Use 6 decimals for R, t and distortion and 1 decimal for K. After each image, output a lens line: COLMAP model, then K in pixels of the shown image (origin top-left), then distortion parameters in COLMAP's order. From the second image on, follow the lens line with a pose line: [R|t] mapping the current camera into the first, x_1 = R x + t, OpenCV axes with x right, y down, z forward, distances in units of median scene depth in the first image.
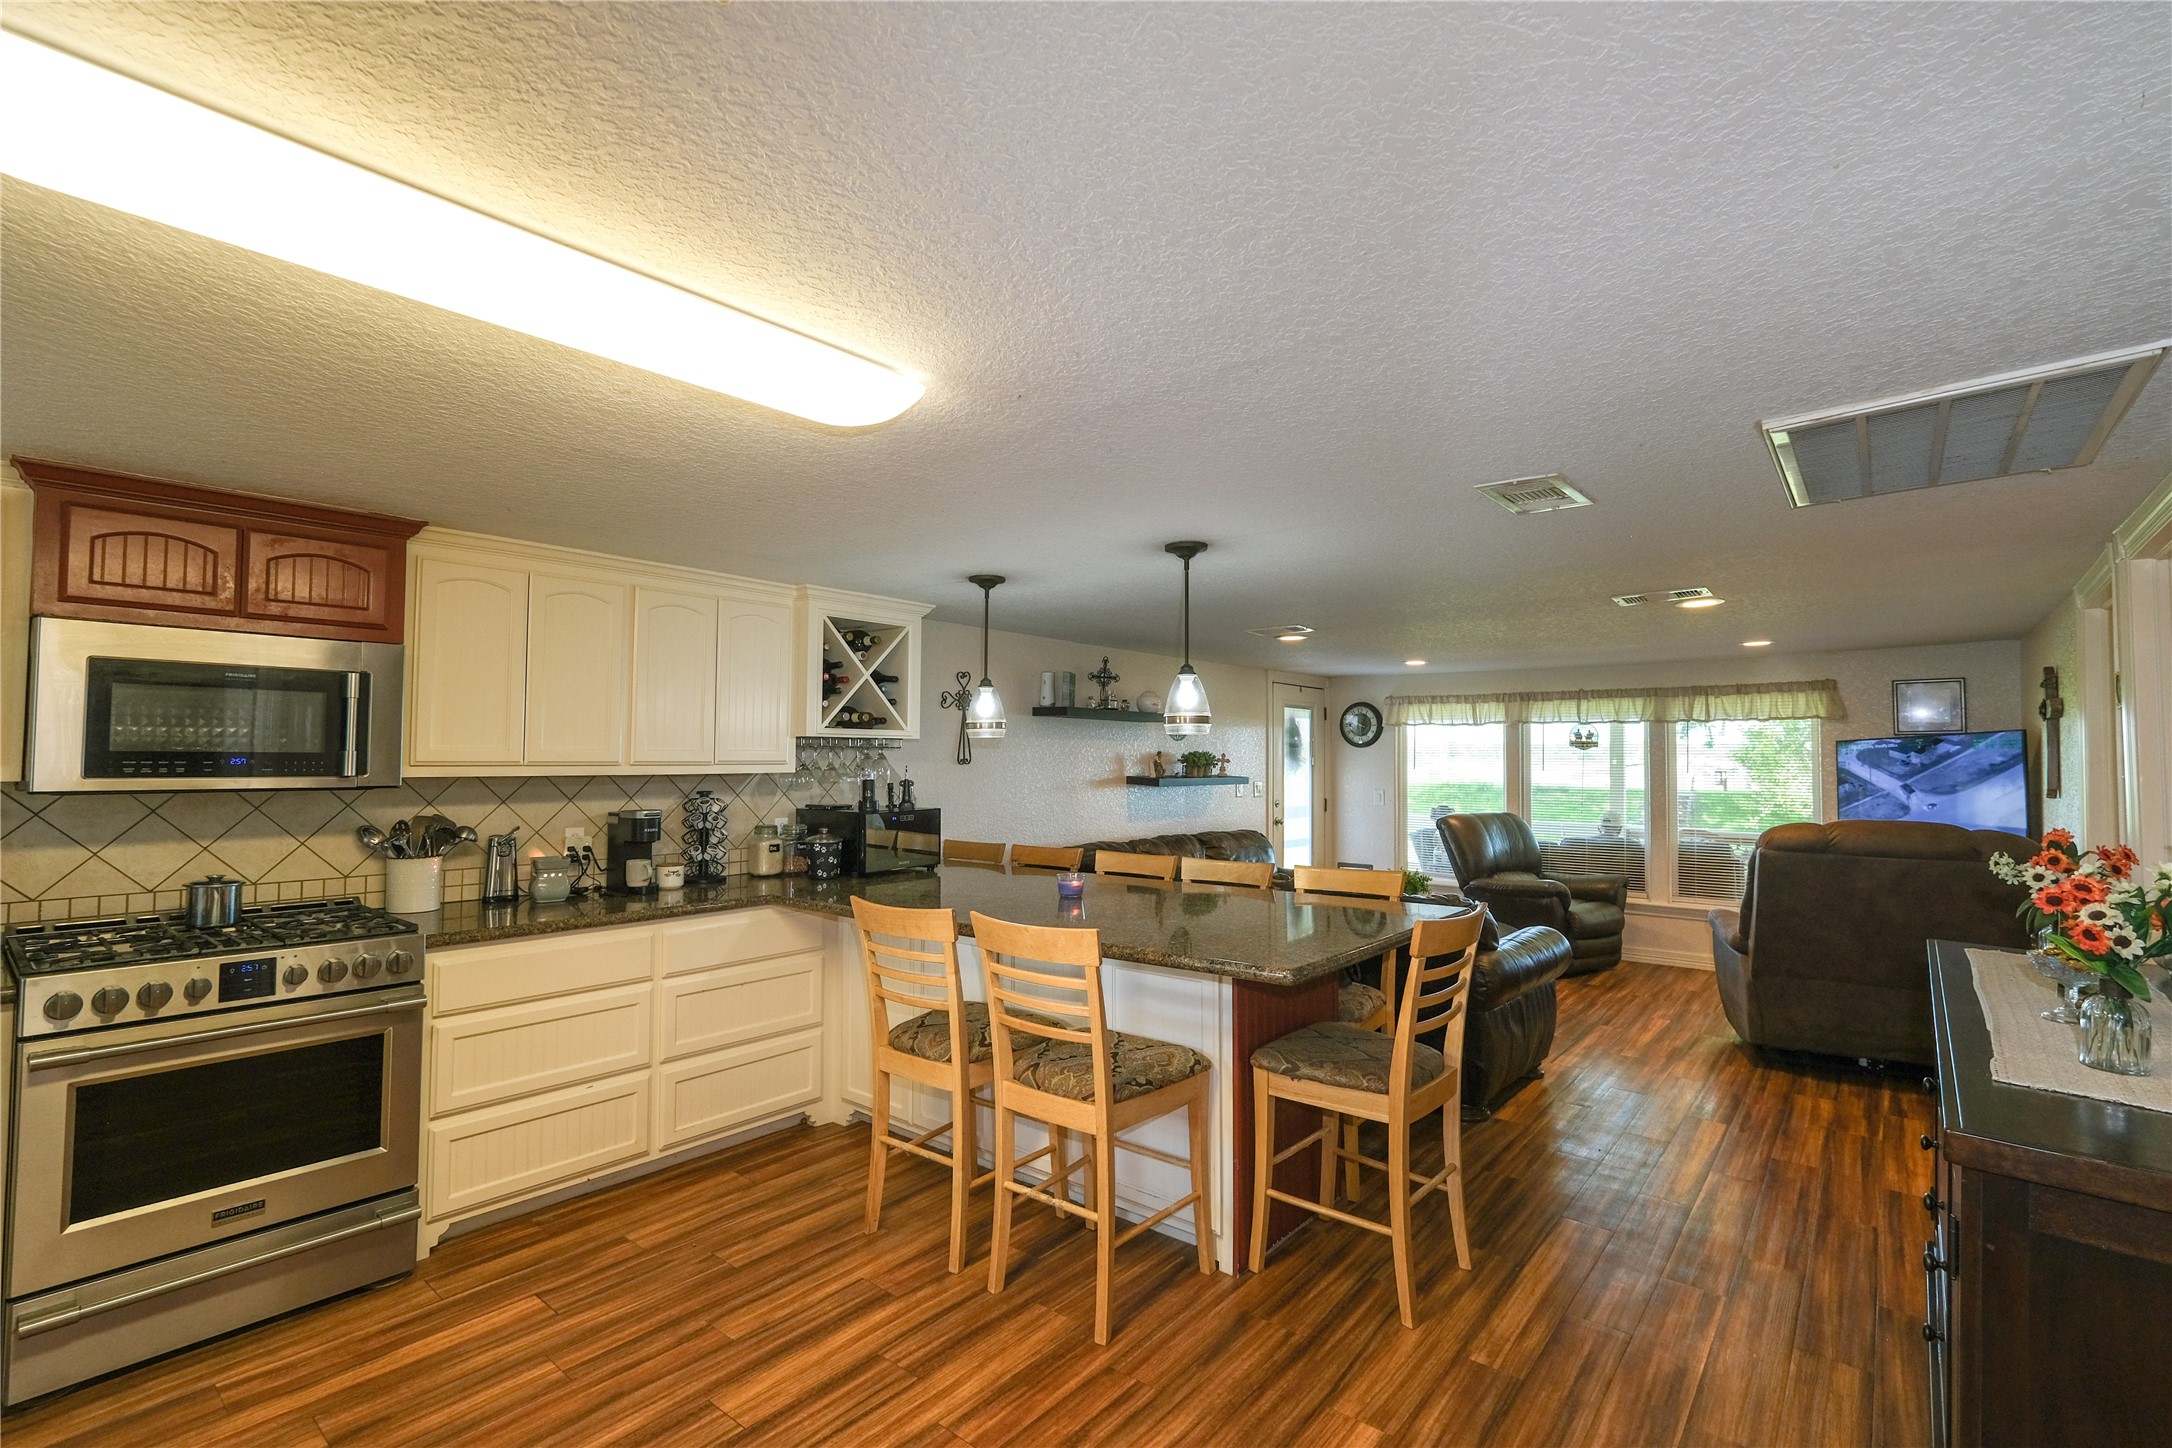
lens RADIAL K [[977.3, 0, 1089.7], [0, 977.3, 720.6], [0, 0, 1]] dist [0.000015, -0.000056]
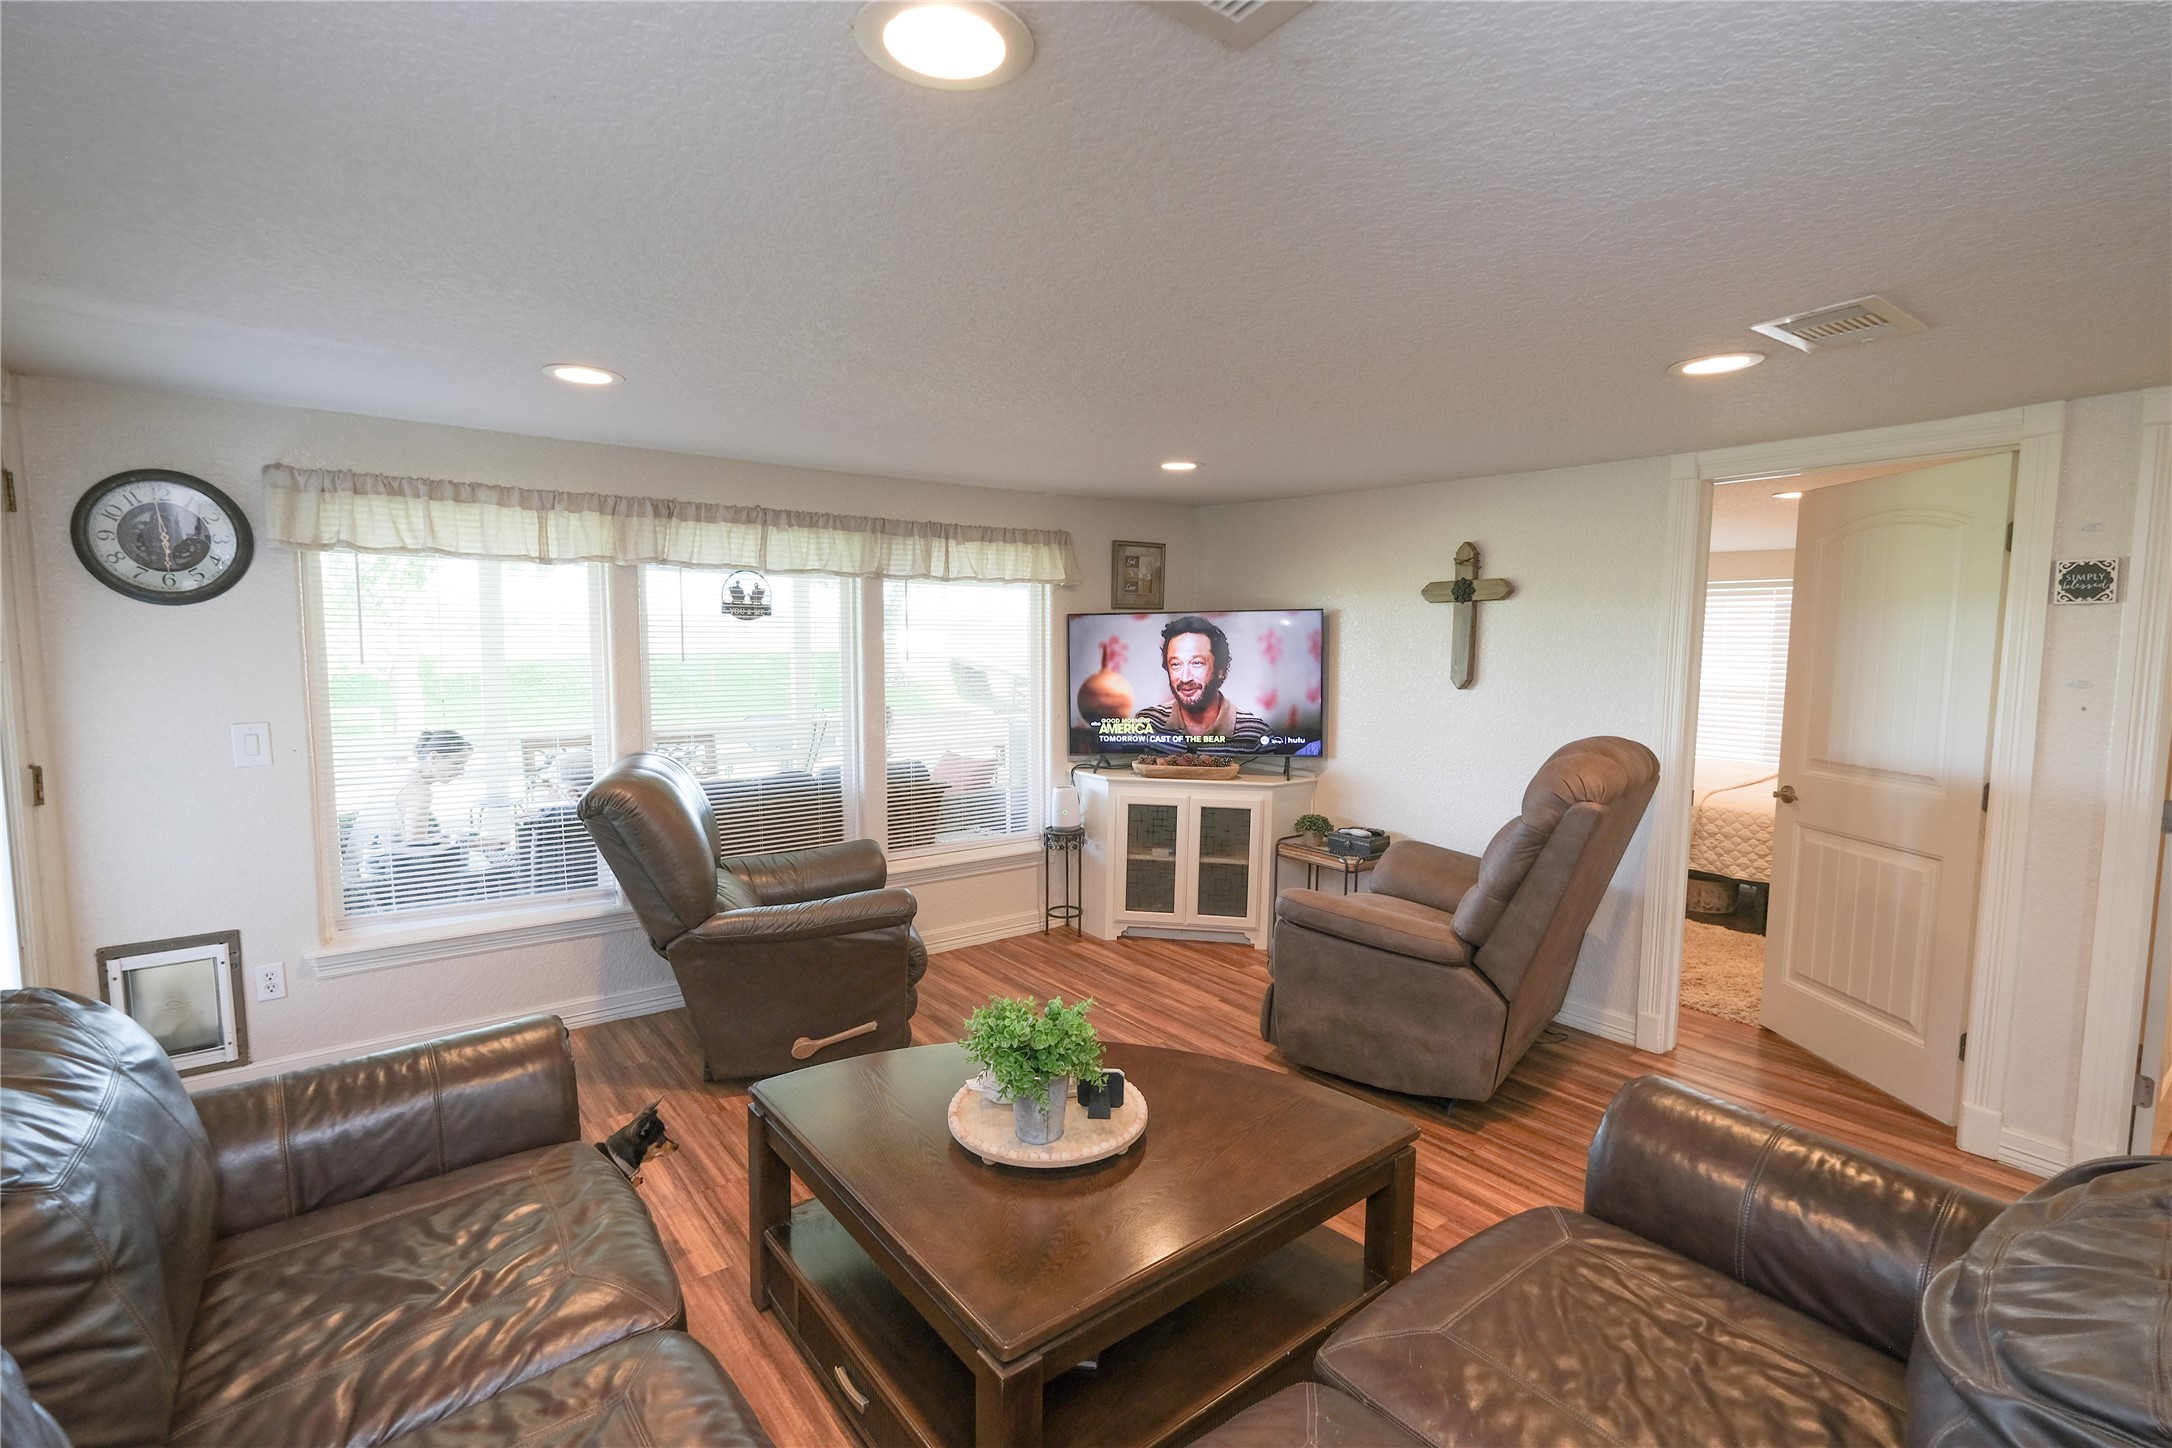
lens RADIAL K [[995.4, 0, 1091.9], [0, 995.4, 727.2], [0, 0, 1]] dist [0.001513, -0.000729]
pose [[0.220738, -0.101731, 0.970013, 0.009120], [-0.050456, 0.992023, 0.115521, 0.018694], [-0.974027, -0.074443, 0.213844, 0.850311]]
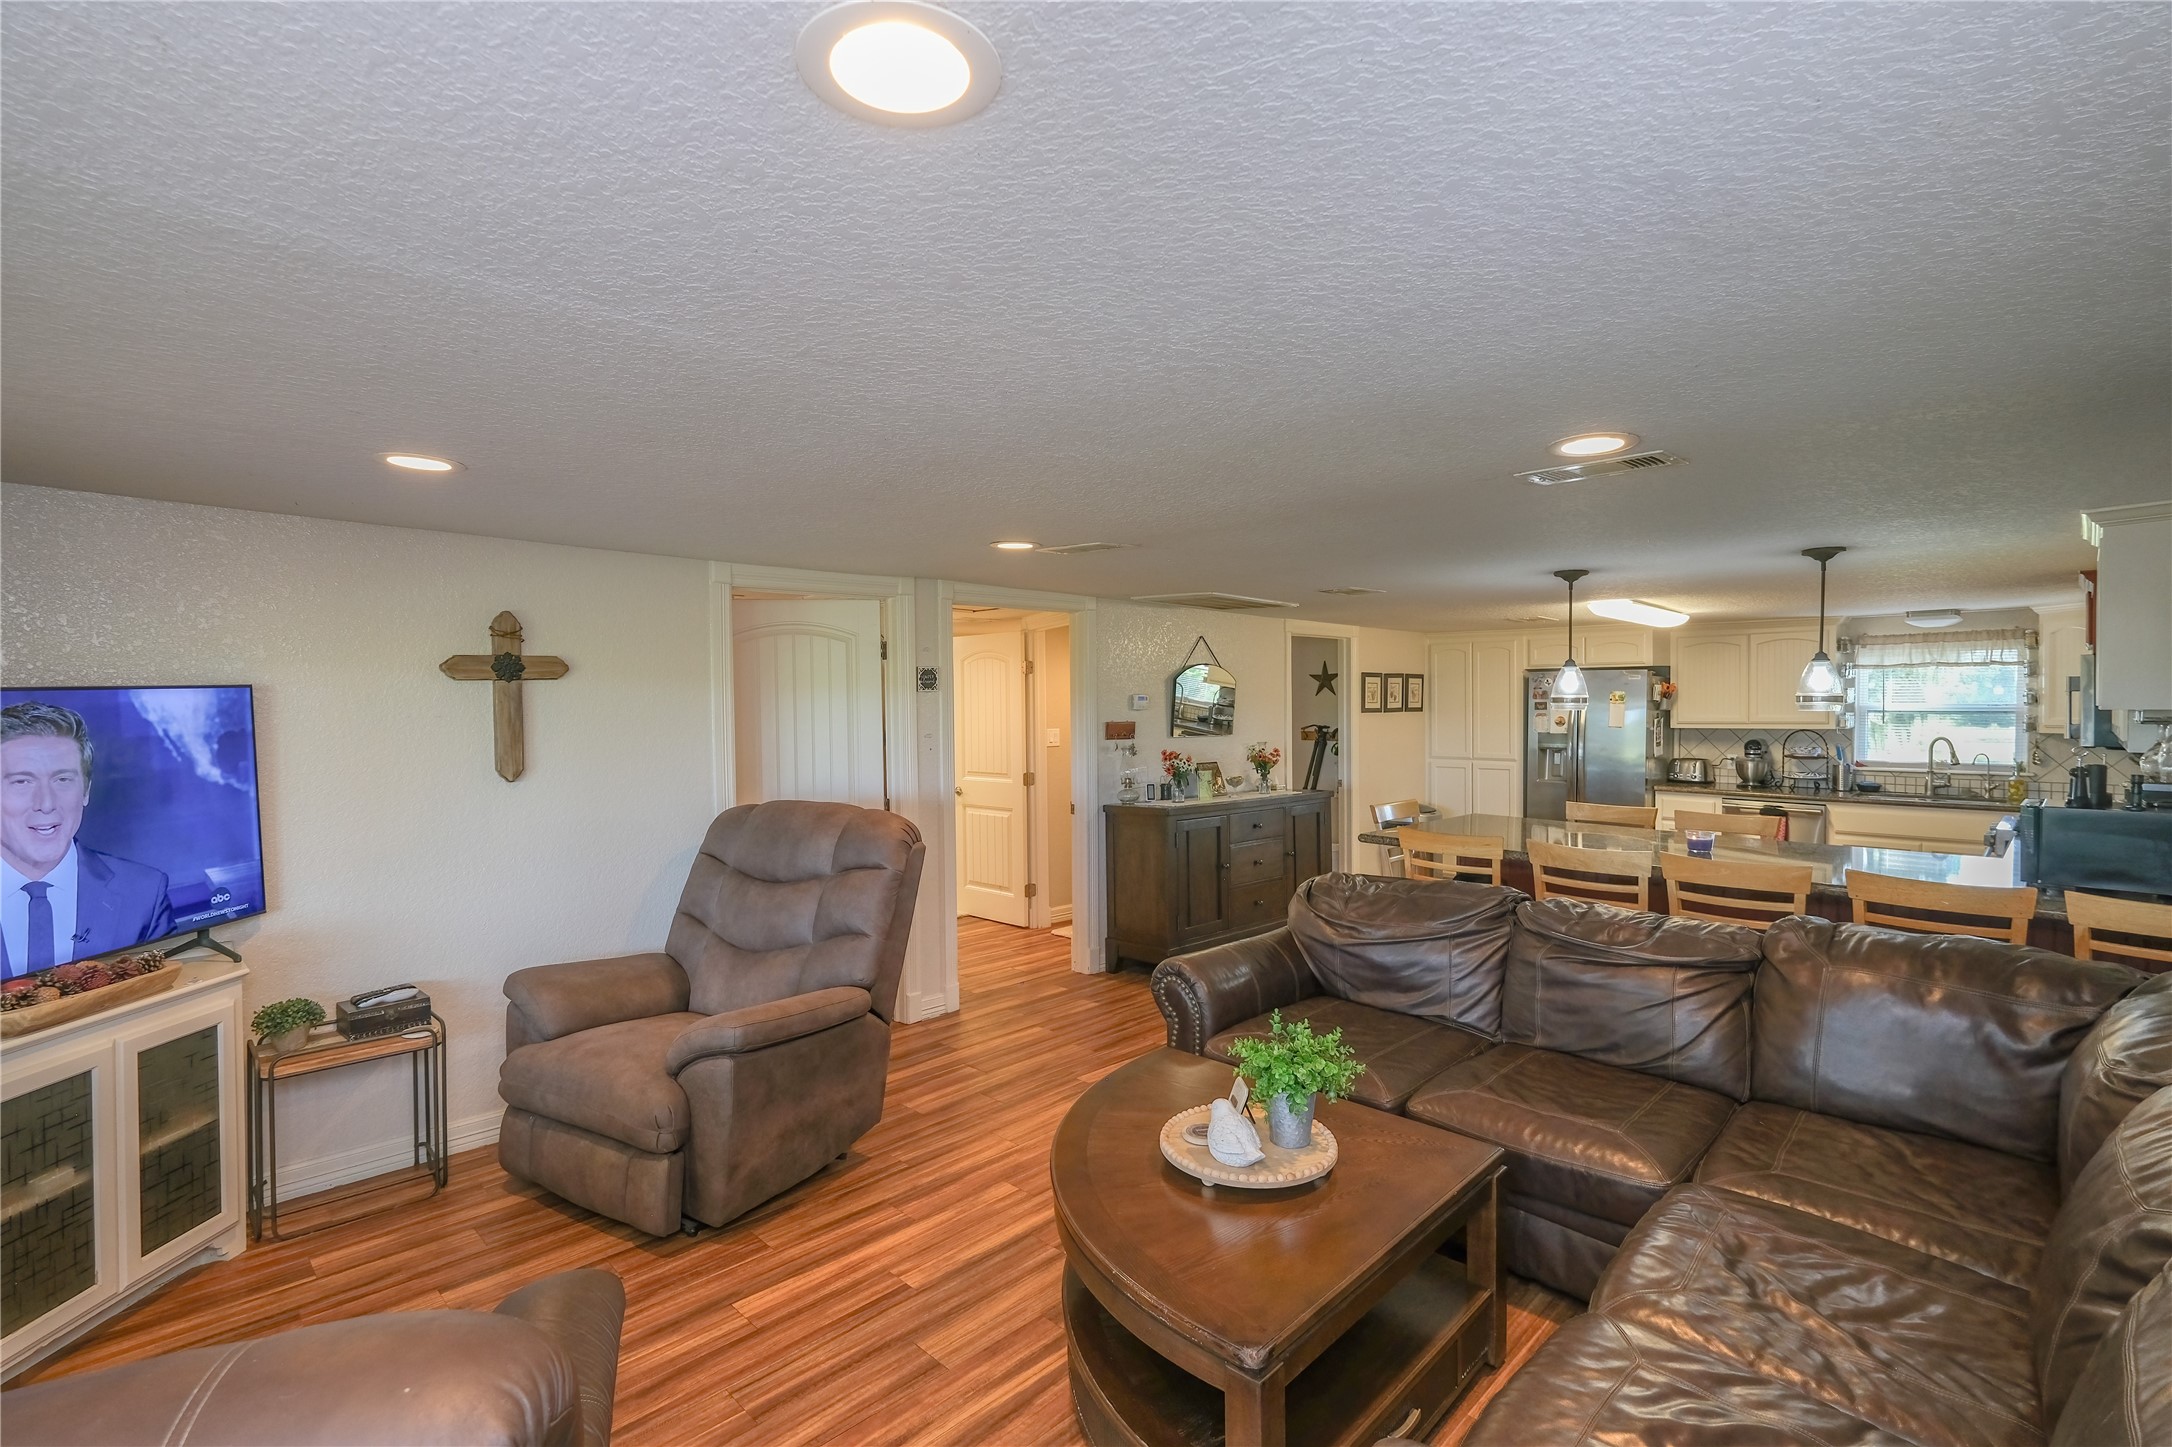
lens RADIAL K [[980.2, 0, 1081.9], [0, 980.2, 724.5], [0, 0, 1]] dist [-0.002315, -0.000758]
pose [[-0.995224, -0.003931, 0.097535, 0.345192], [-0.005947, 0.999774, -0.020392, 0.035457], [-0.097432, -0.020875, -0.995023, 1.296154]]
